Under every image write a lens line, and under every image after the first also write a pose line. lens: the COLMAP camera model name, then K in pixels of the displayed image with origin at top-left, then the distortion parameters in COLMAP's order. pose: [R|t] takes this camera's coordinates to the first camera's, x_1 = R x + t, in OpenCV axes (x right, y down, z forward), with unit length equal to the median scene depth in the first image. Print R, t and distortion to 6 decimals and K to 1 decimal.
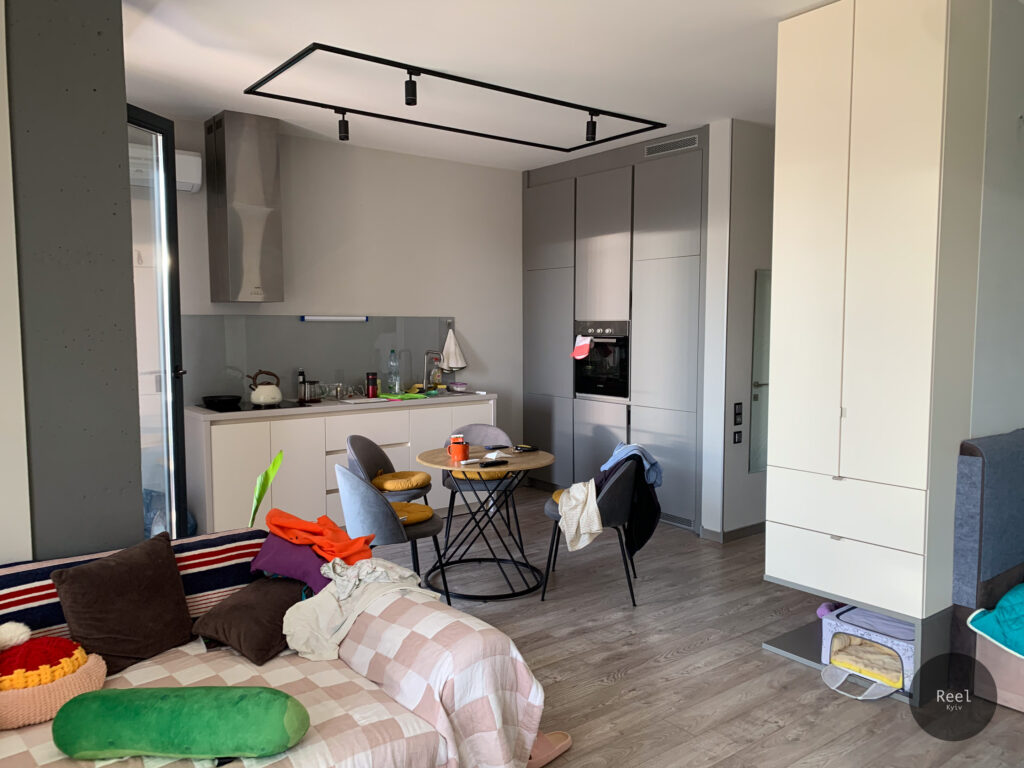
lens RADIAL K [[796.2, 0, 512.0], [0, 796.2, 384.0], [0, 0, 1]] dist [0.082212, -0.096596]
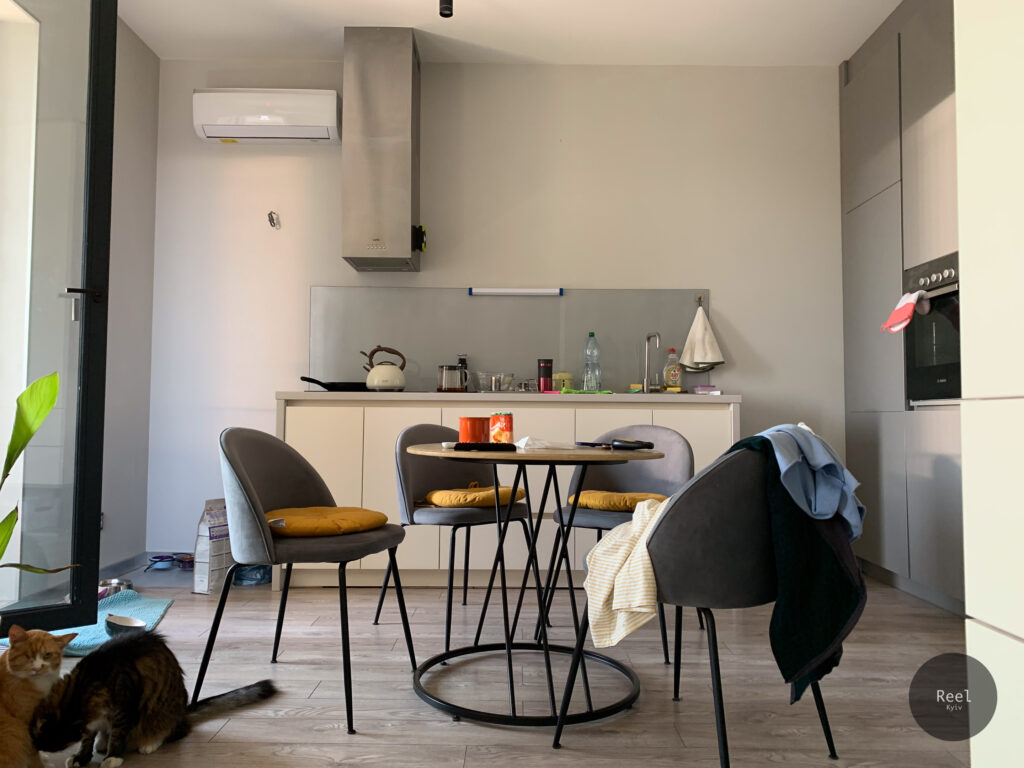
lens RADIAL K [[796.1, 0, 472.5], [0, 796.1, 366.1], [0, 0, 1]] dist [0.040107, -0.003365]
pose [[0.771829, -0.028328, -0.635199, 0.213356], [-0.061121, 0.991075, -0.118467, 0.076074], [0.632885, 0.130261, 0.763209, 0.408053]]
